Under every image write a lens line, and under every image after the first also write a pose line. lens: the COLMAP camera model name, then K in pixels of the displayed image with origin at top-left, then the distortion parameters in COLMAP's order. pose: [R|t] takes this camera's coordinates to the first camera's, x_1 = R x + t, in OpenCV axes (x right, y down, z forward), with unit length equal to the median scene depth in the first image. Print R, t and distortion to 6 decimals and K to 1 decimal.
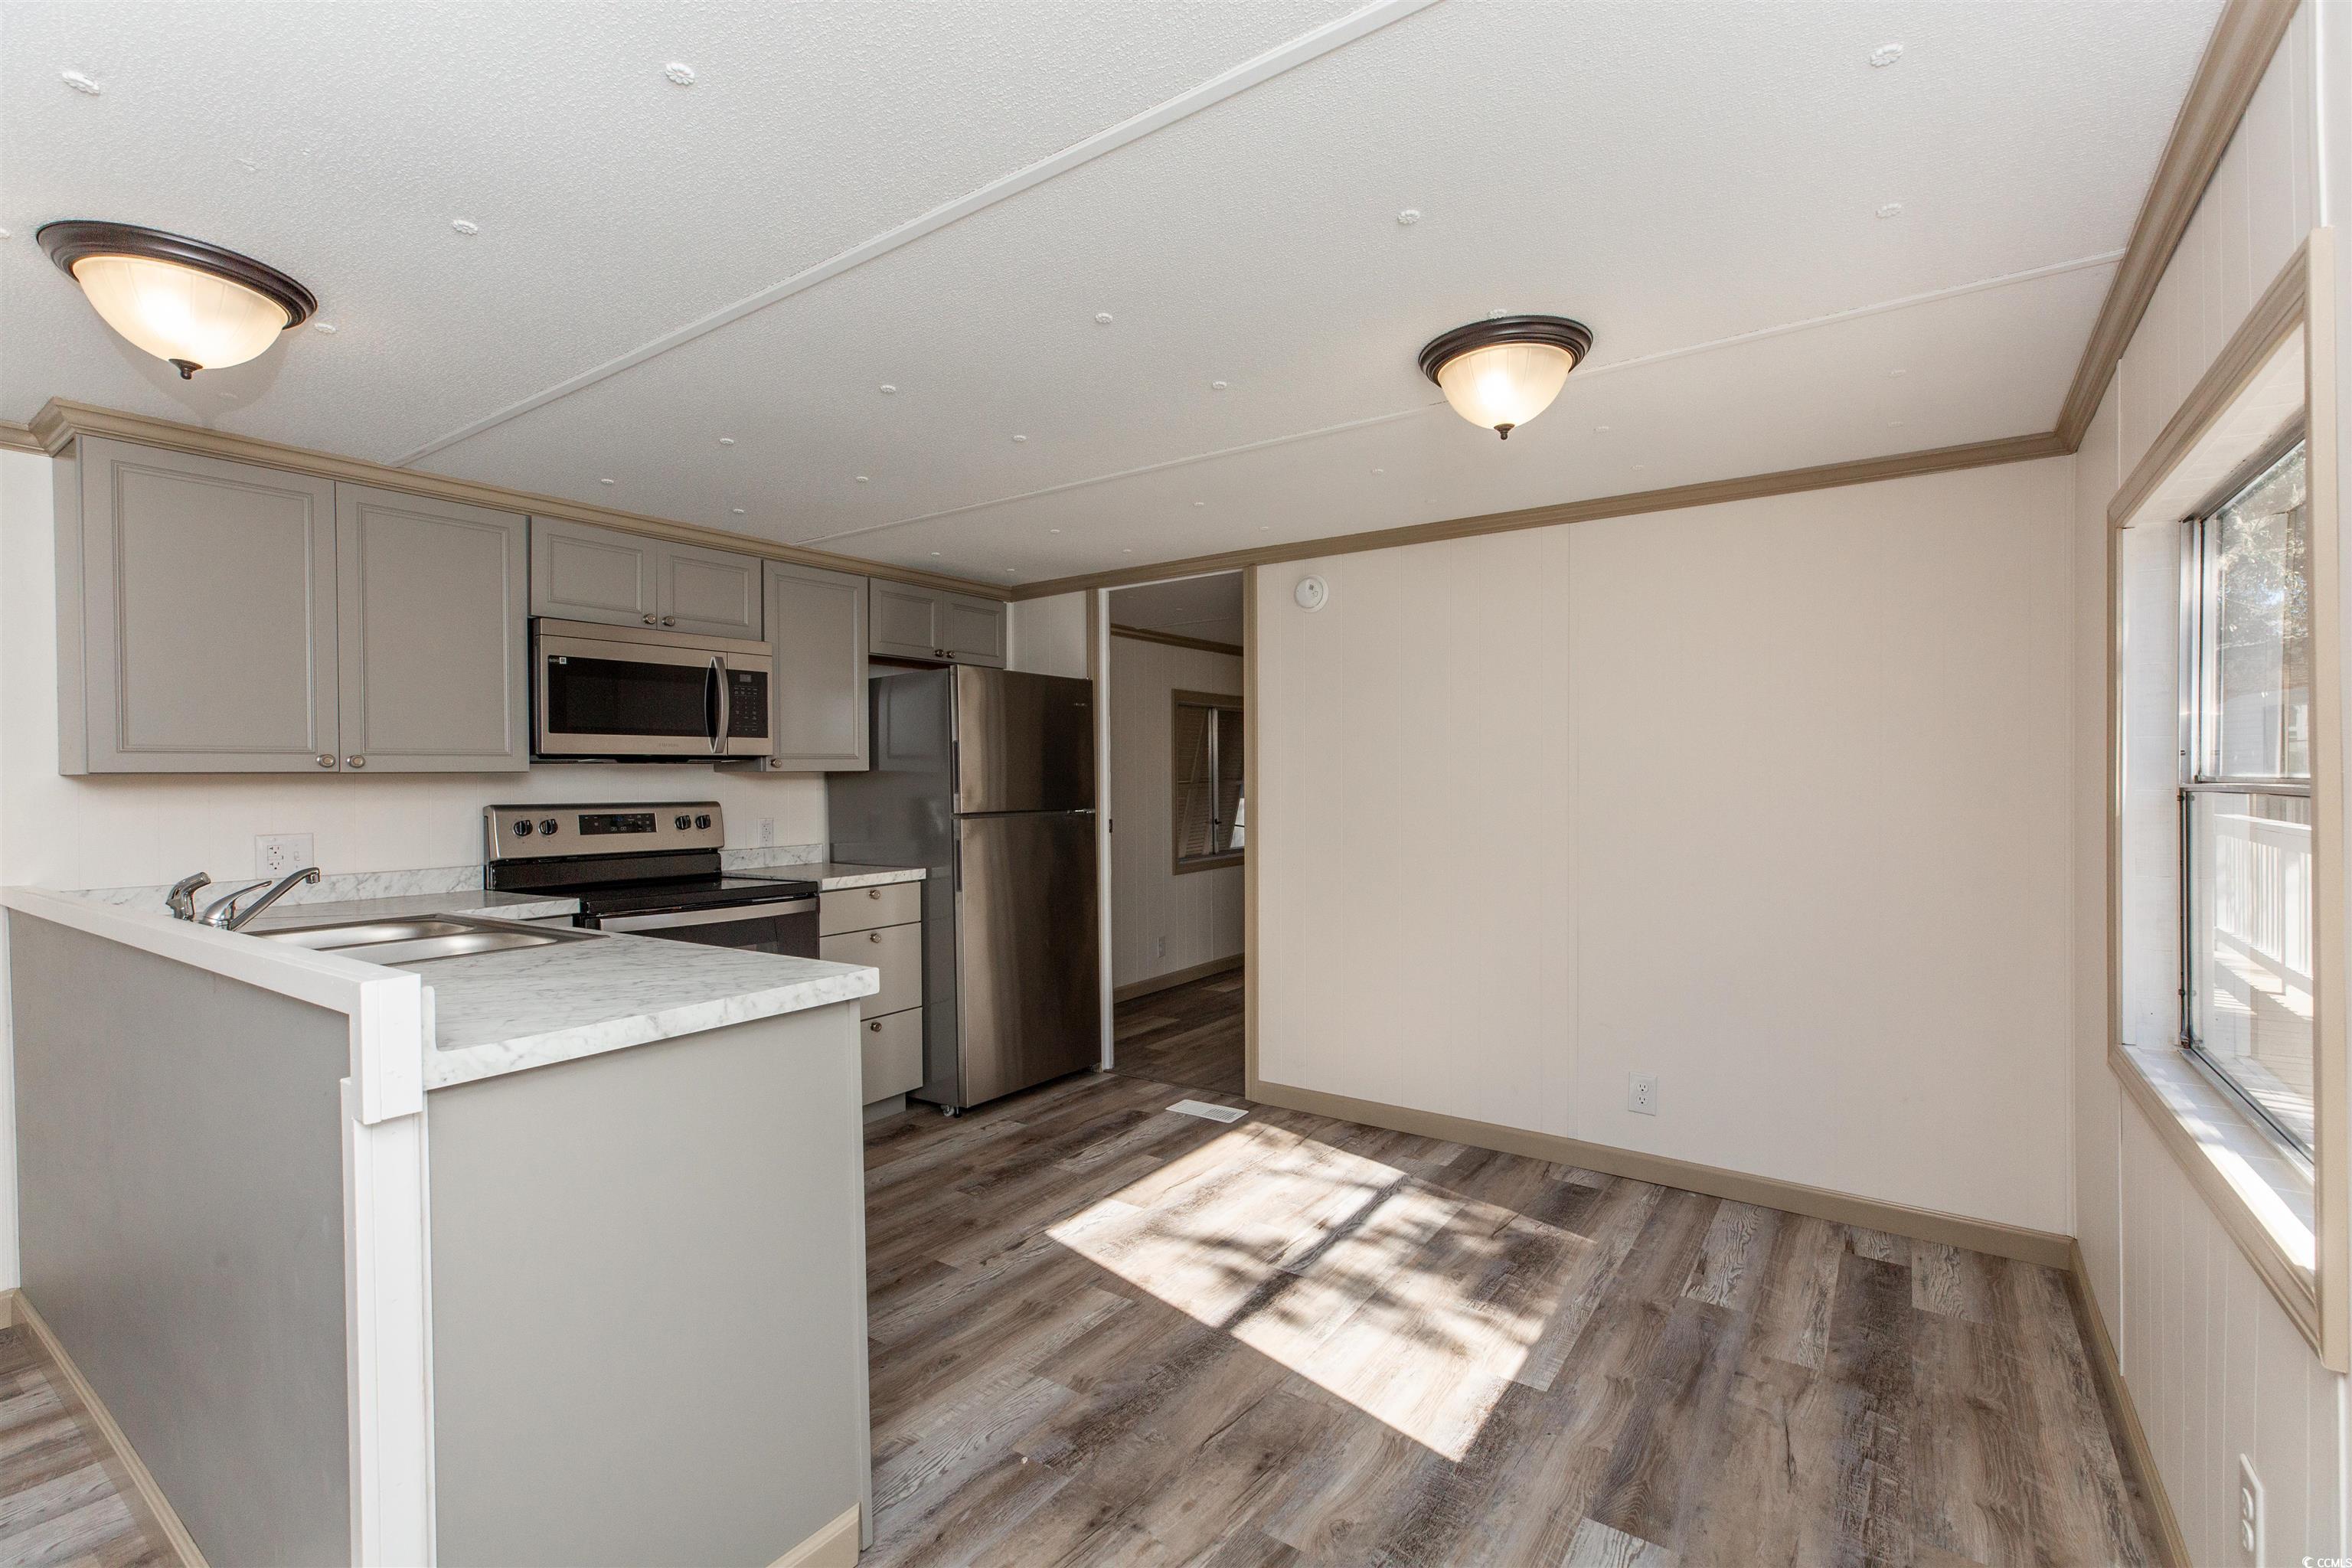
lens RADIAL K [[1049.1, 0, 1177.6], [0, 1049.1, 790.7], [0, 0, 1]] dist [0.002381, 0.000198]
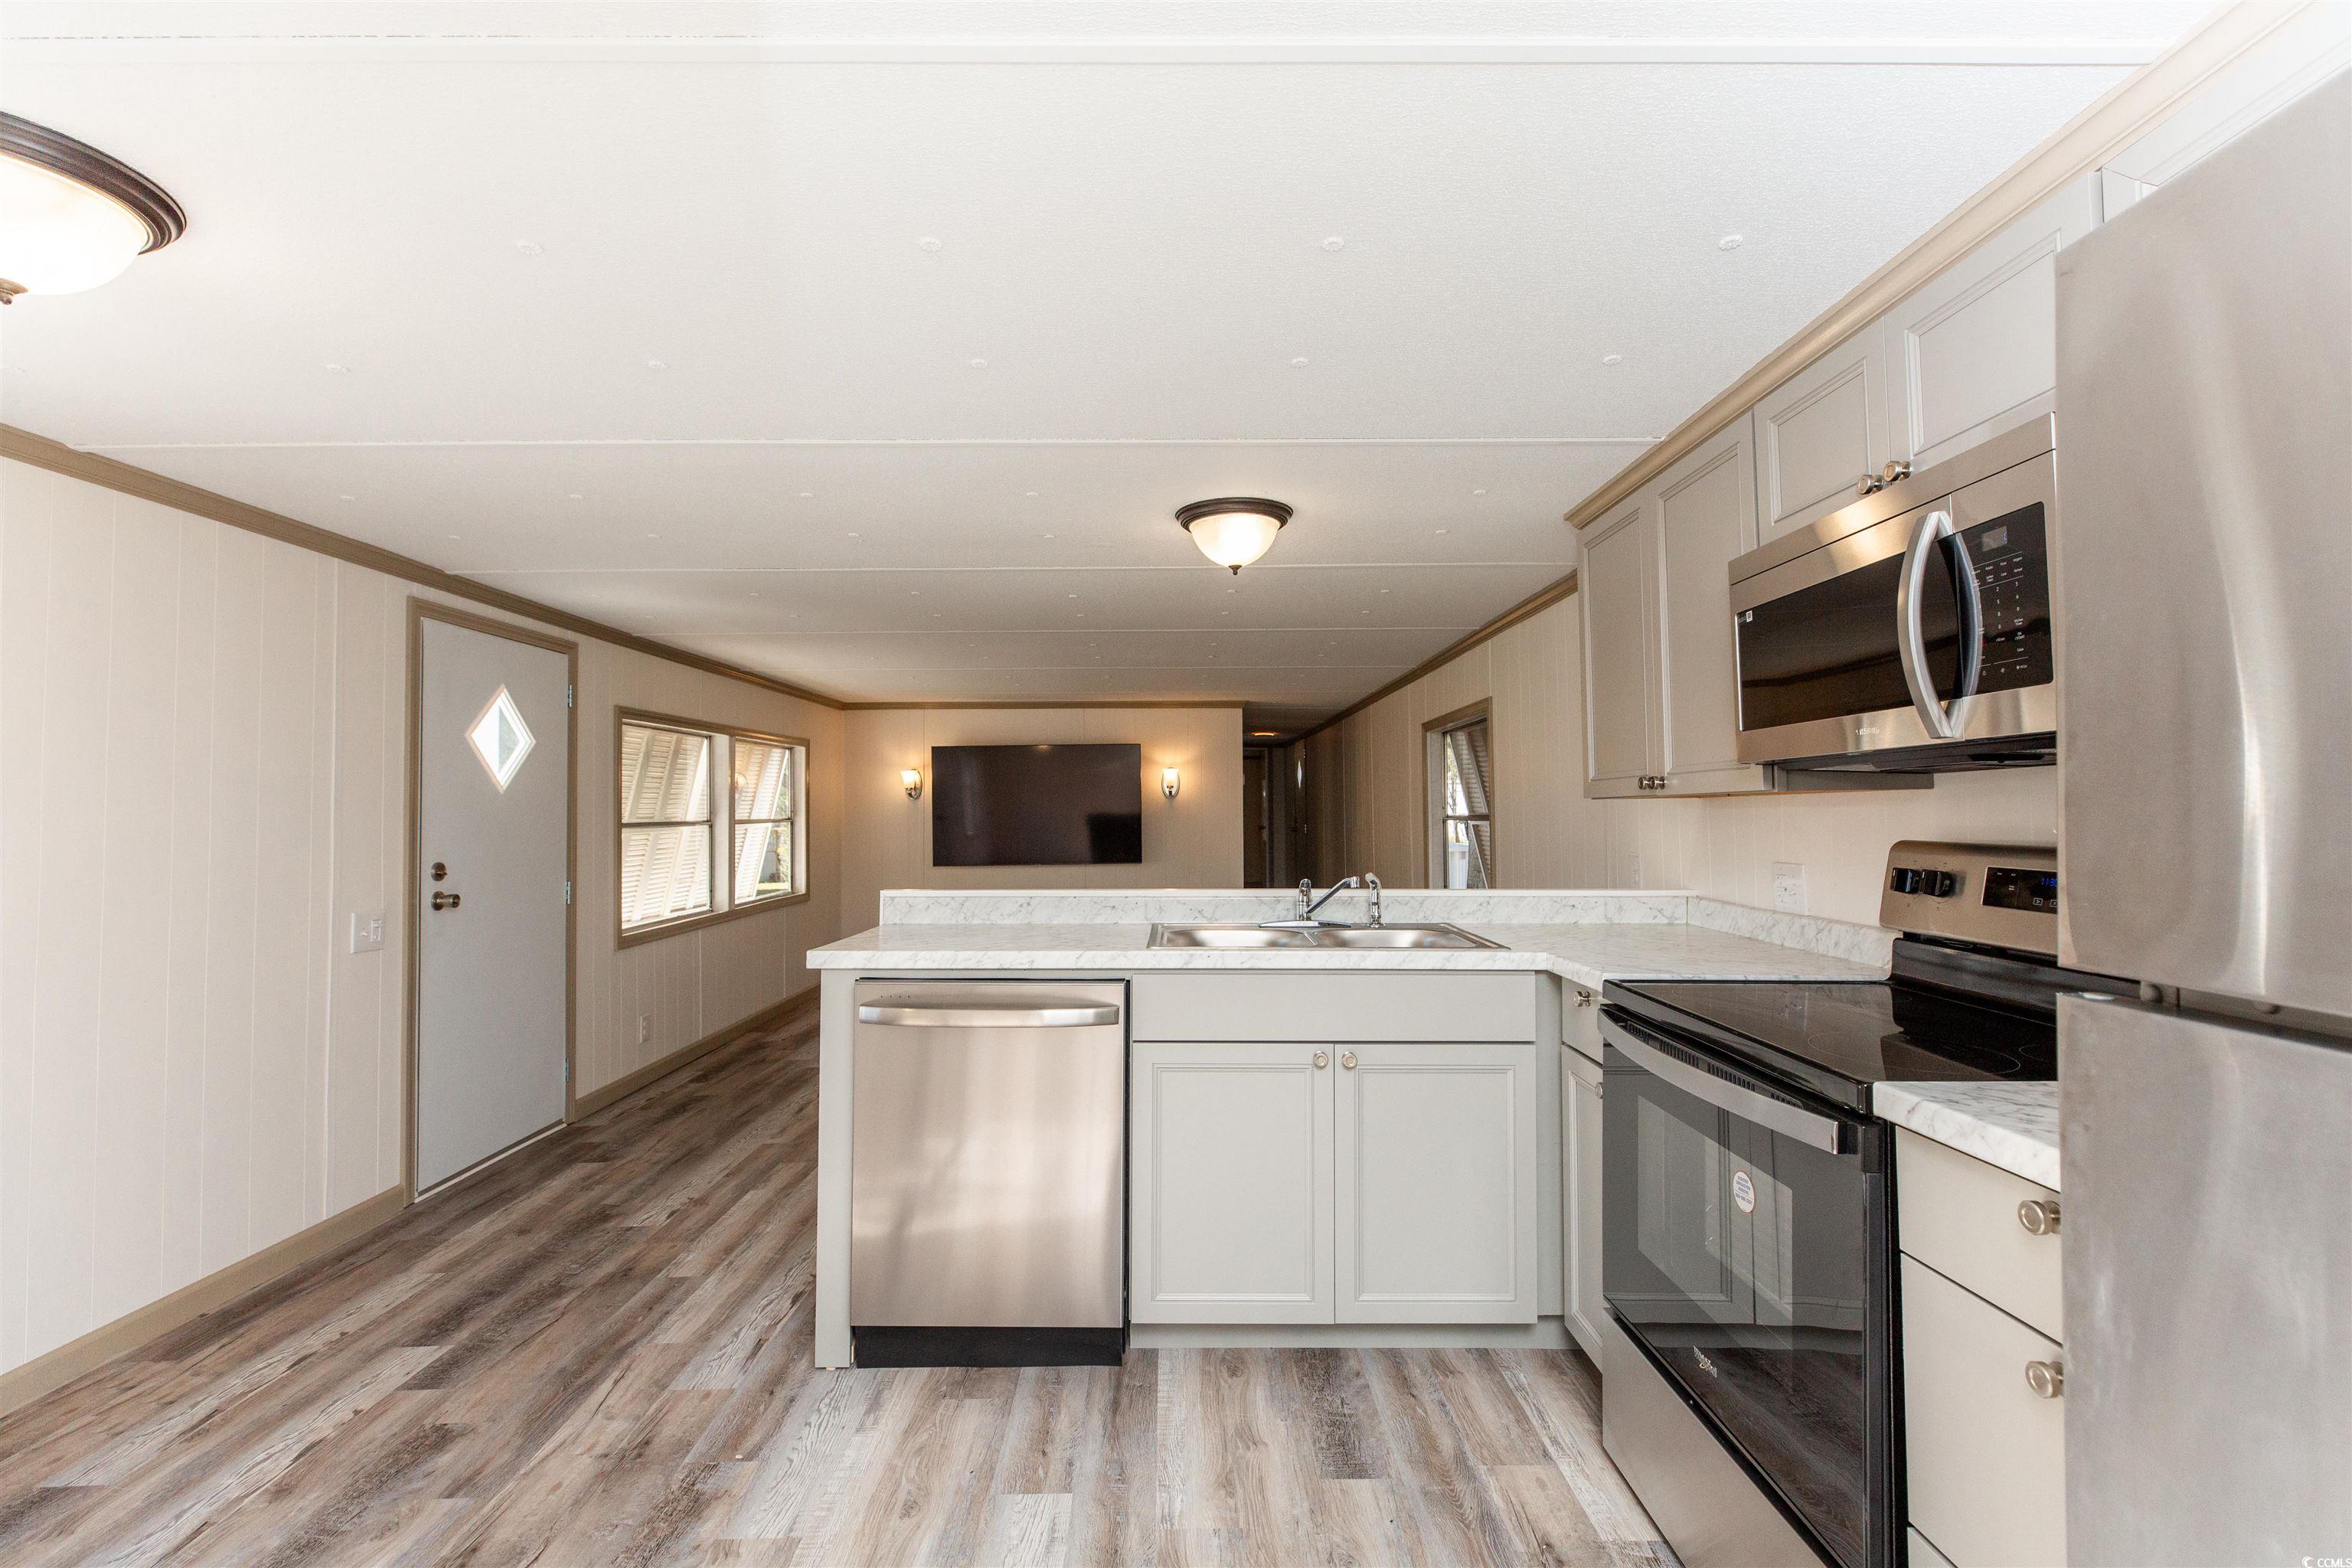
lens RADIAL K [[1045.4, 0, 1174.6], [0, 1045.4, 779.3], [0, 0, 1]] dist [0.005462, -0.000508]
pose [[-0.815998, -0.002000, -0.578051, 0.110554], [0.010164, 0.999790, -0.017808, -0.028018], [0.577965, -0.020407, -0.815806, 2.143592]]
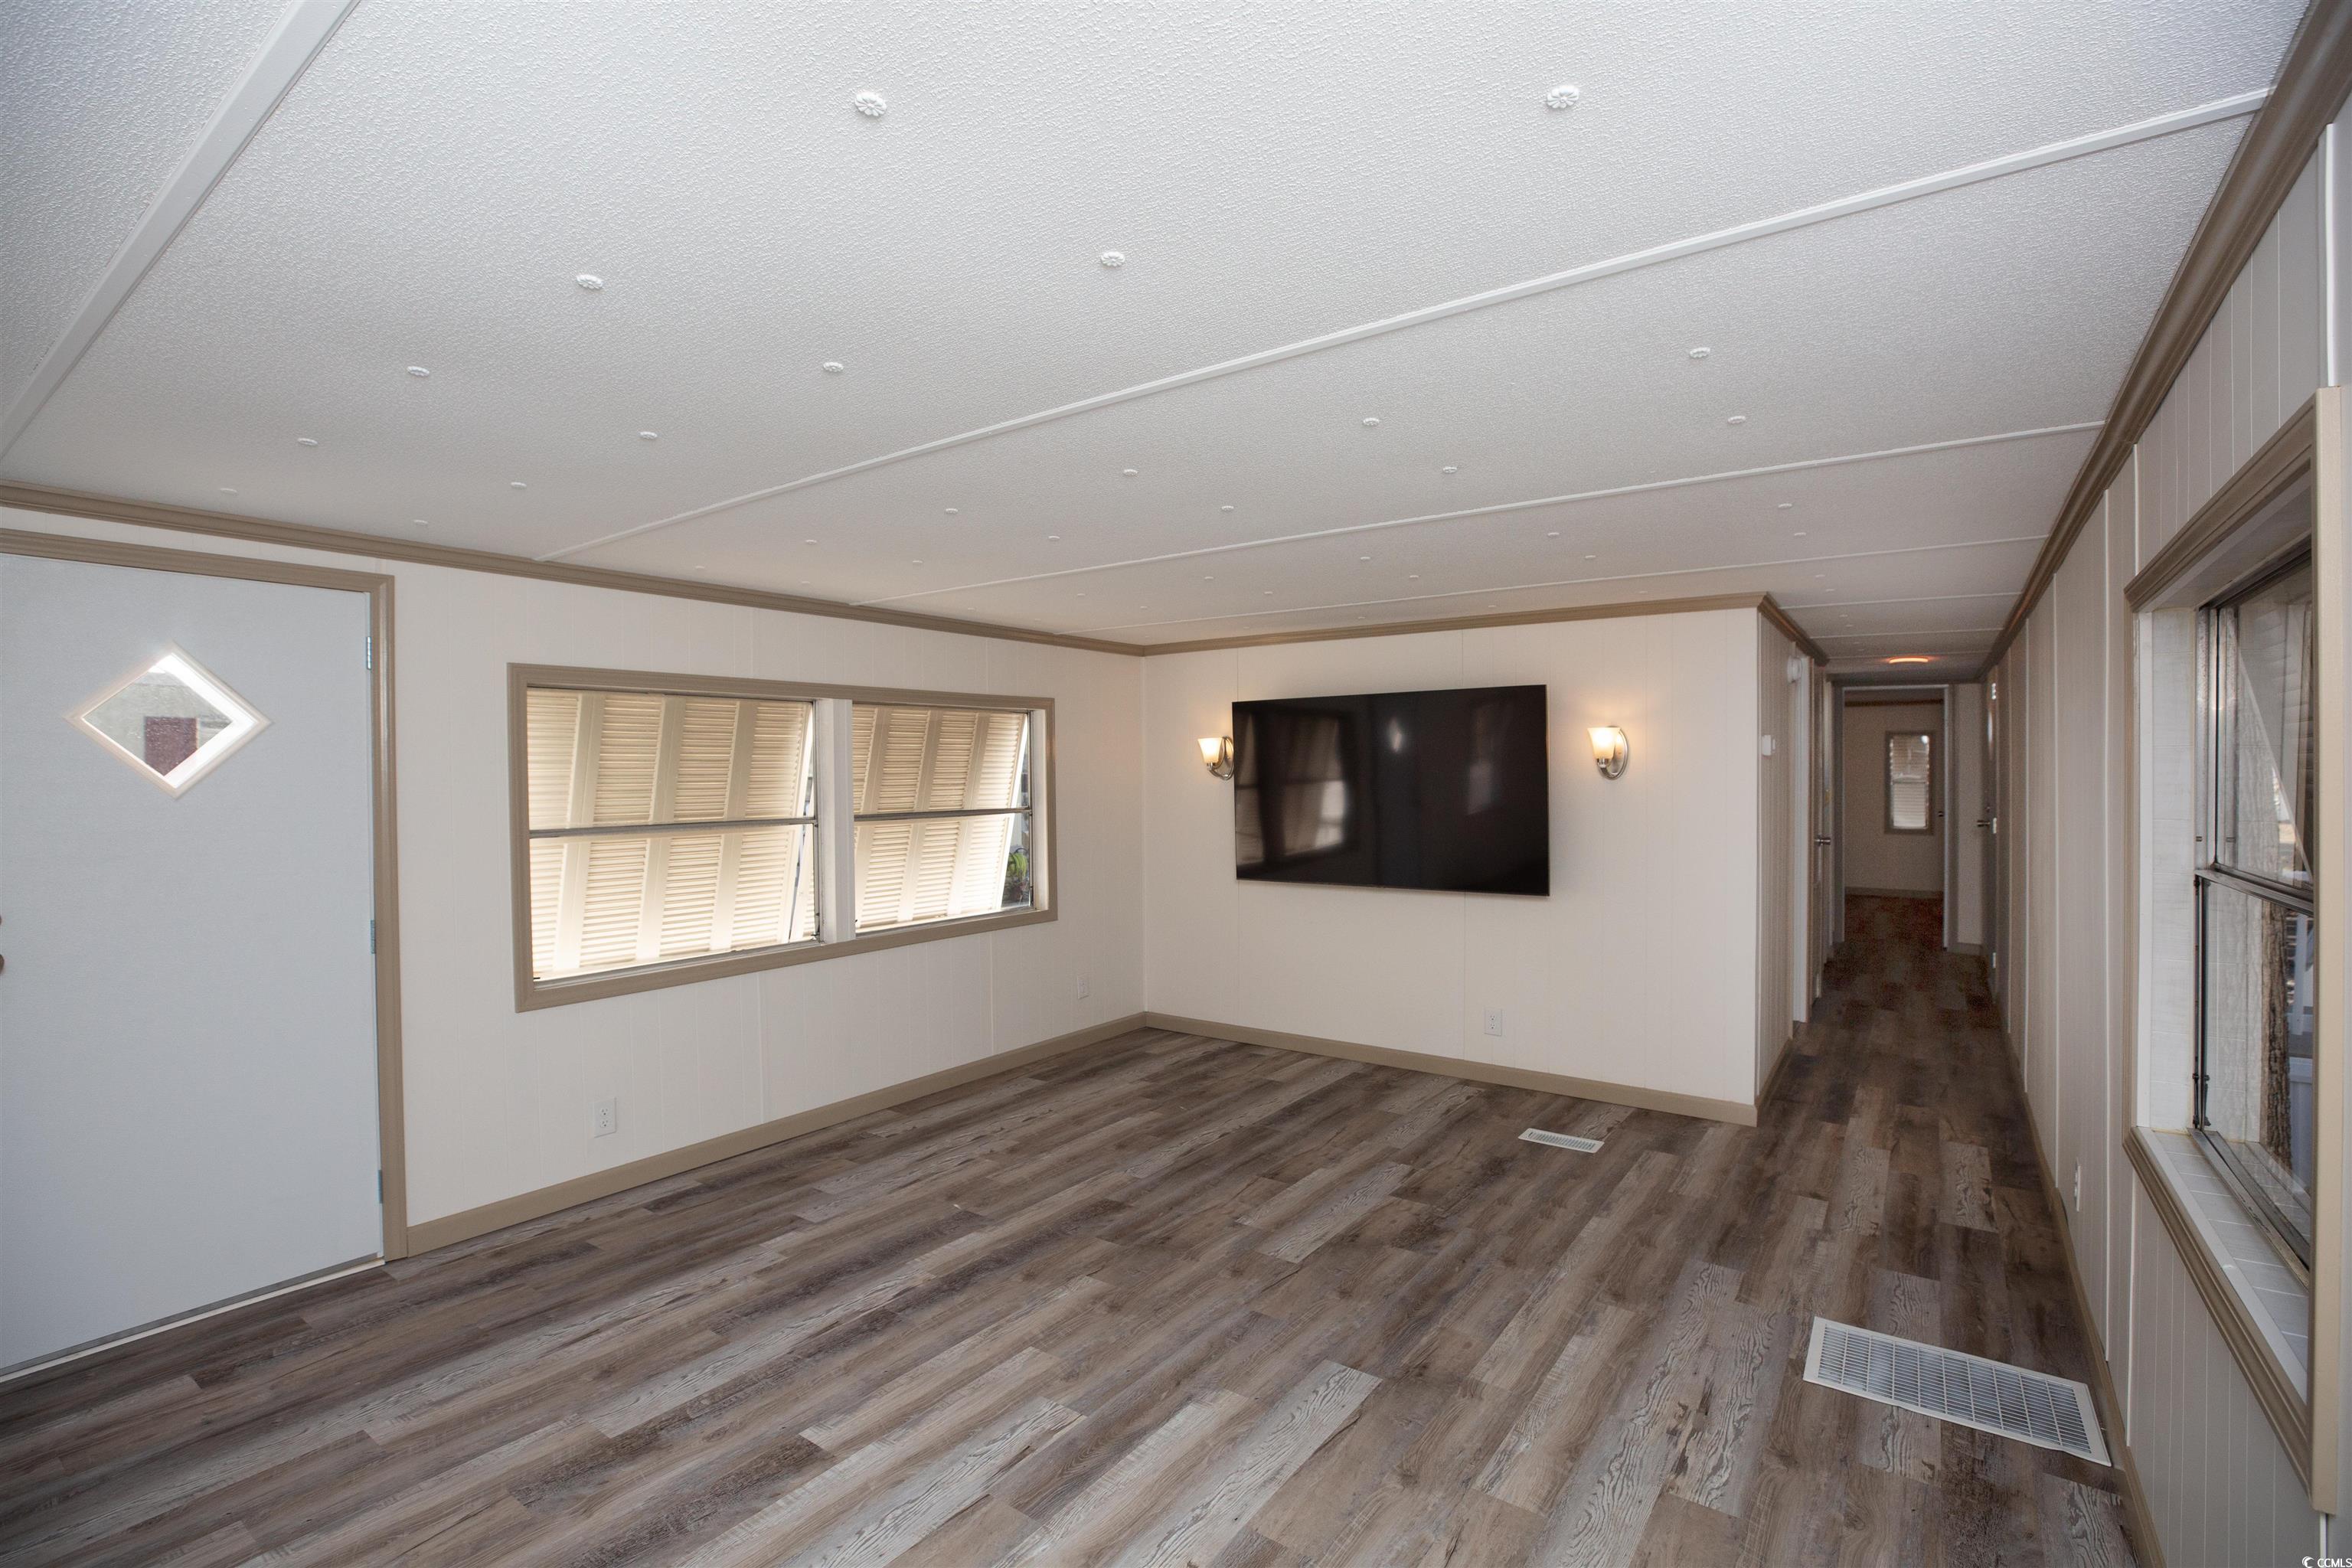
lens RADIAL K [[1065.2, 0, 1182.0], [0, 1065.2, 778.2], [0, 0, 1]] dist [-0.048078, 0.016063]
pose [[-0.999814, 0.014680, 0.012514, -1.384397], [0.014847, 0.999800, 0.013364, -0.078206], [-0.012315, 0.013547, -0.999832, 1.069533]]
